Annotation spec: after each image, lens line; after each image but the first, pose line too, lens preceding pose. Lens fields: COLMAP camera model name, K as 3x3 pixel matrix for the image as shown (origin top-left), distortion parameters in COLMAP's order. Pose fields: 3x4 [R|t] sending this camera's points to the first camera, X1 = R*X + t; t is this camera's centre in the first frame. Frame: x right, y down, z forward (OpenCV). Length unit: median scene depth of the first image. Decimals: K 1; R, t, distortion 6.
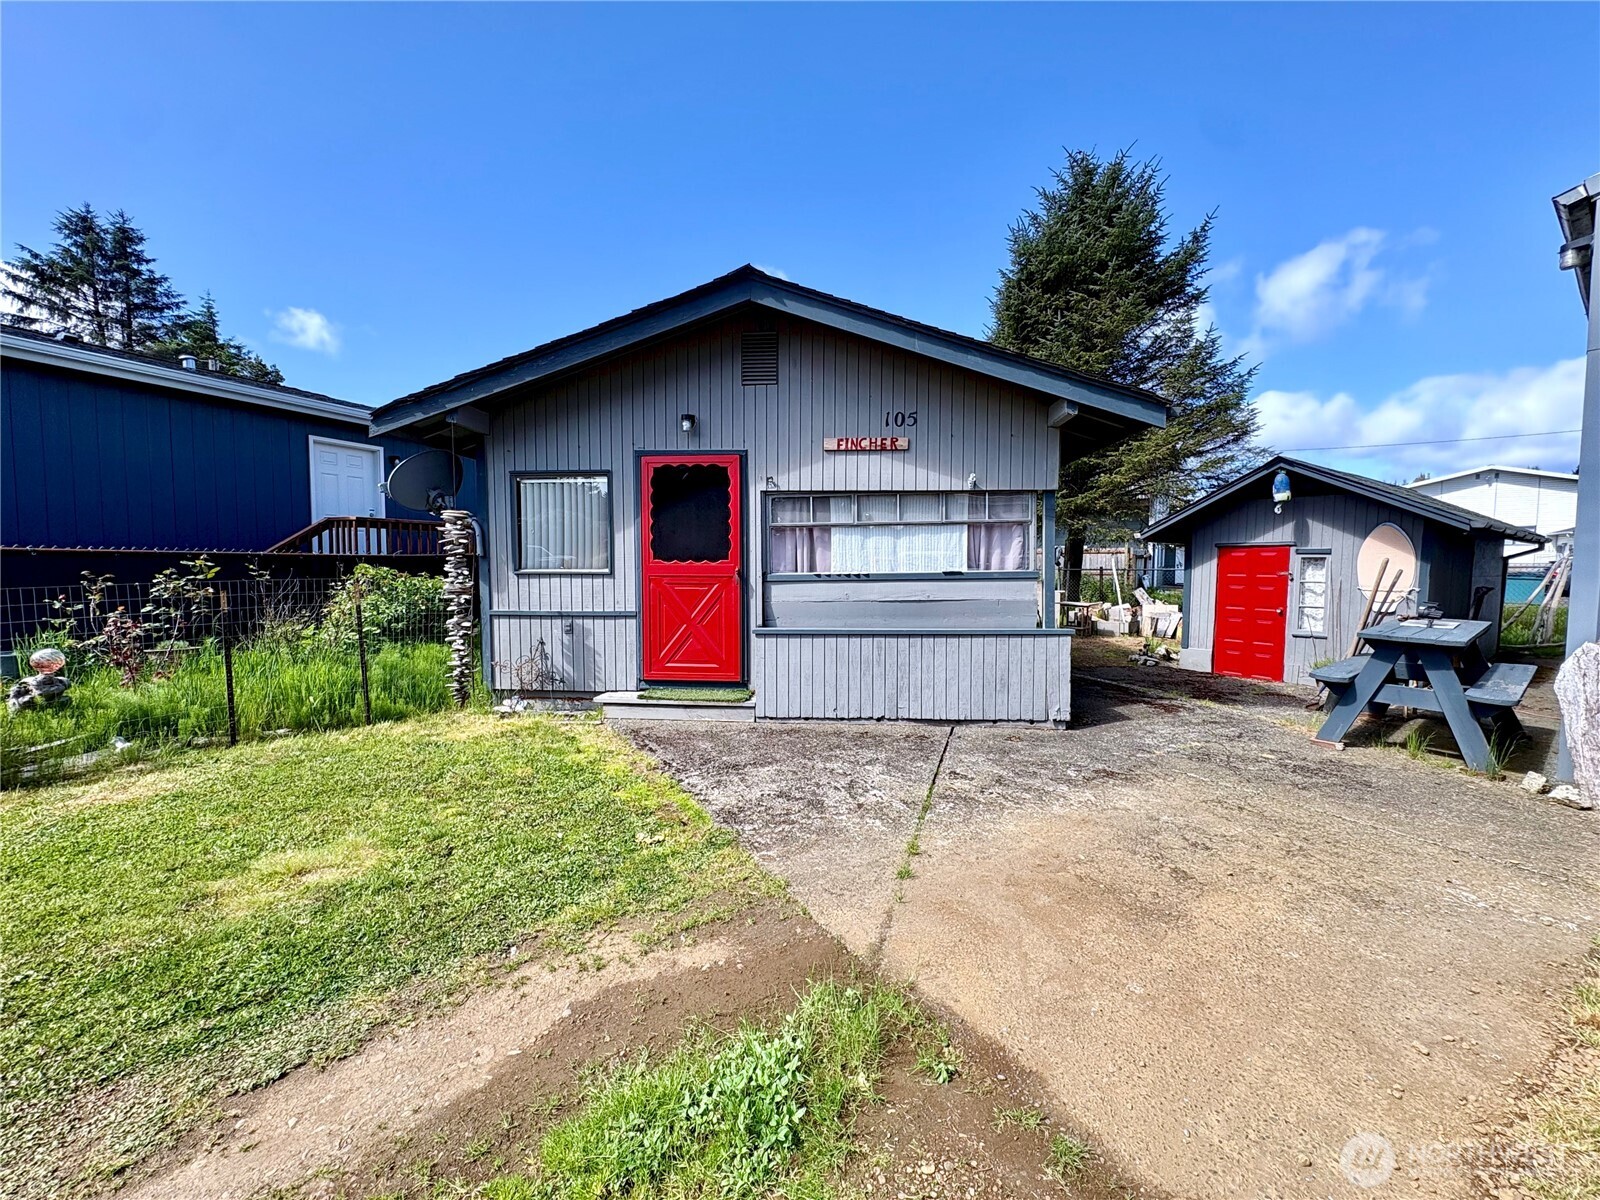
lens RADIAL K [[637.4, 0, 800.0], [0, 637.4, 600.0], [0, 0, 1]] dist [0.001259, -0.000367]
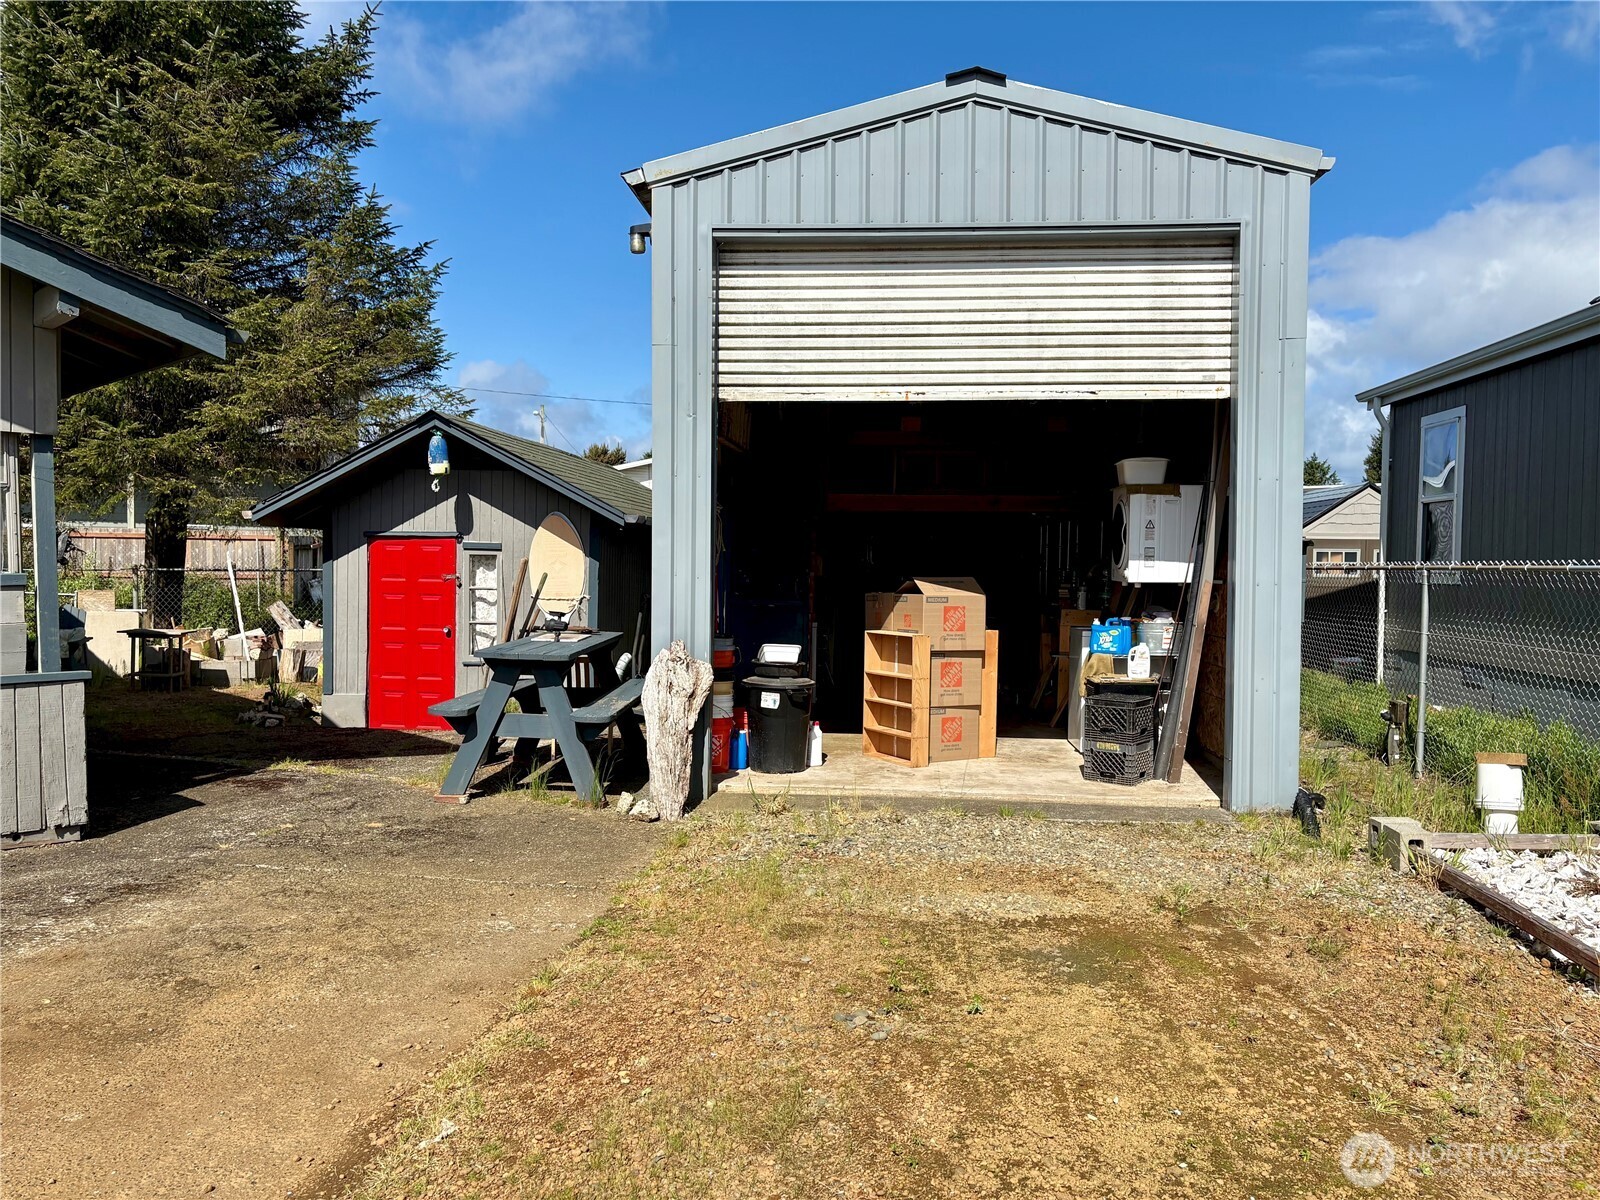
lens RADIAL K [[1207.7, 0, 803.5], [0, 1207.7, 608.0], [0, 0, 1]] dist [0.054572, -0.069122]
pose [[0.655941, -0.021770, 0.754498, 0.002150], [0.033653, 0.999433, -0.000420, 0.006854], [-0.754062, 0.025667, 0.656302, -0.183447]]
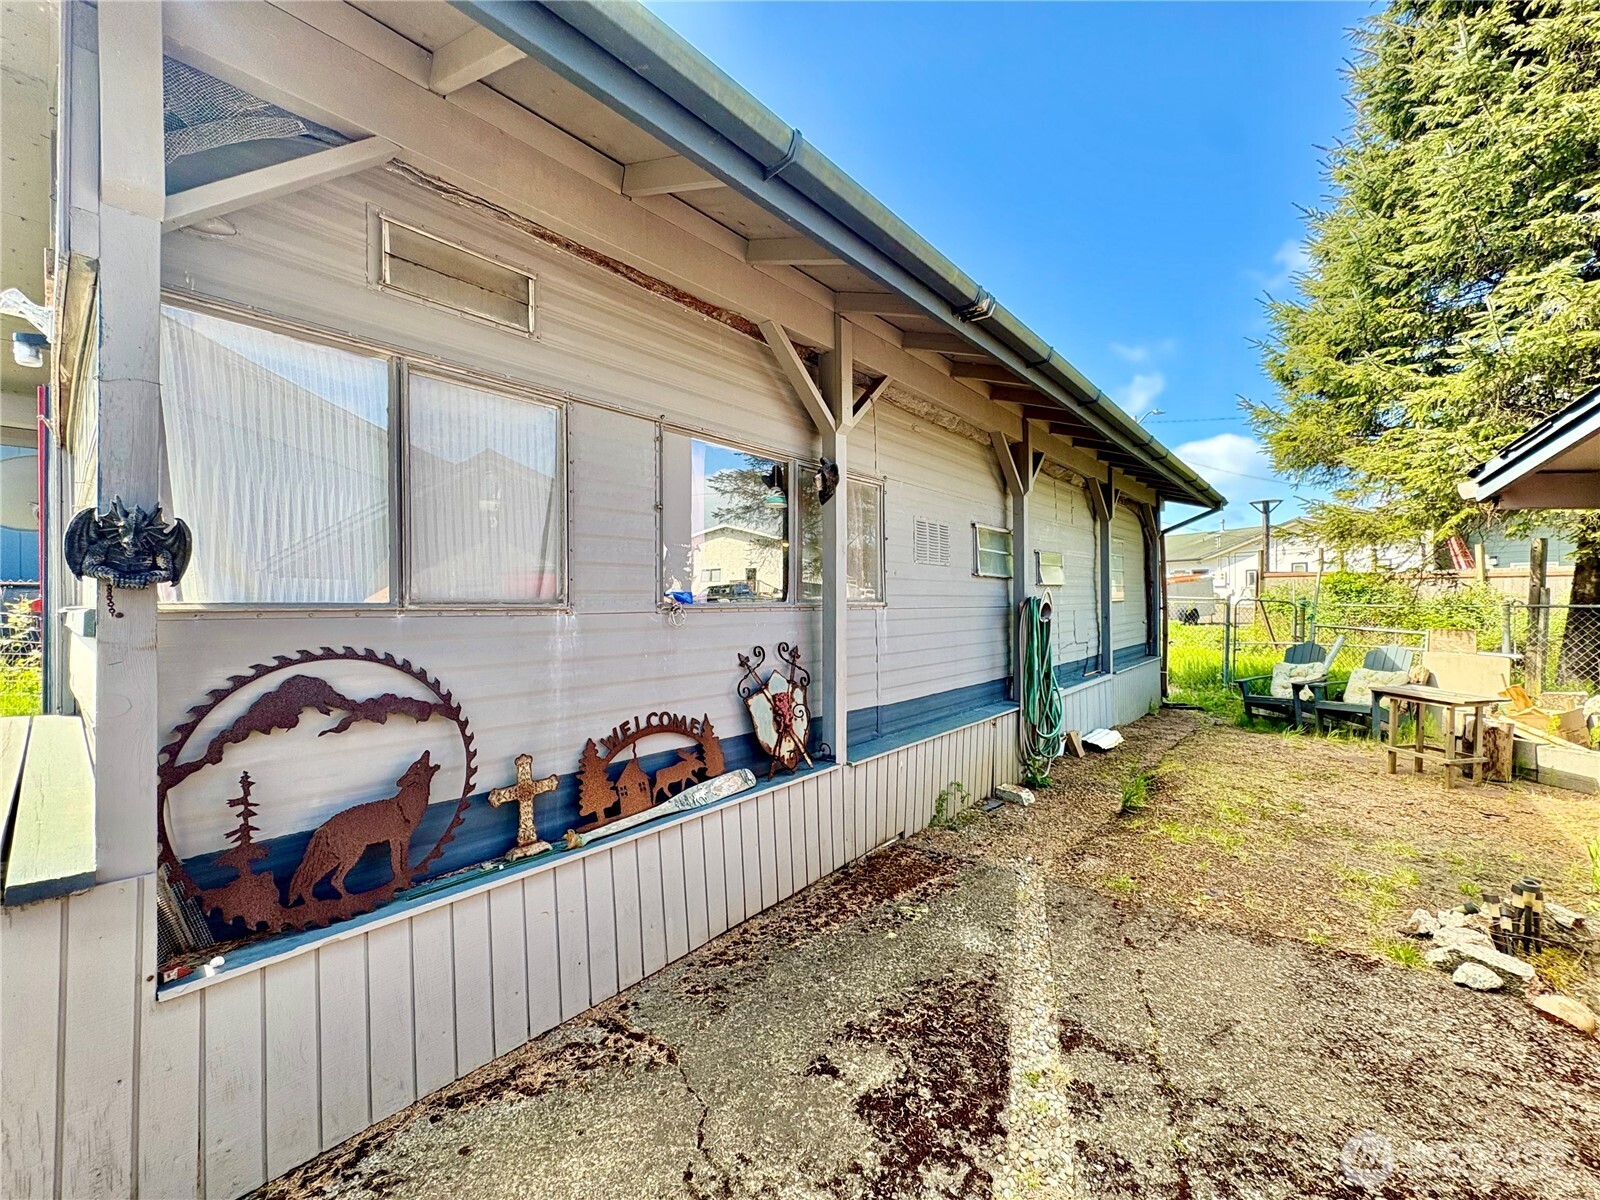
lens RADIAL K [[637.4, 0, 800.0], [0, 637.4, 600.0], [0, 0, 1]] dist [0.001259, -0.000367]
pose [[0.806149, 0.002854, -0.591705, 0.537201], [-0.033223, 0.998629, -0.040447, -0.034157], [0.590779, 0.052264, 0.805139, 0.698089]]
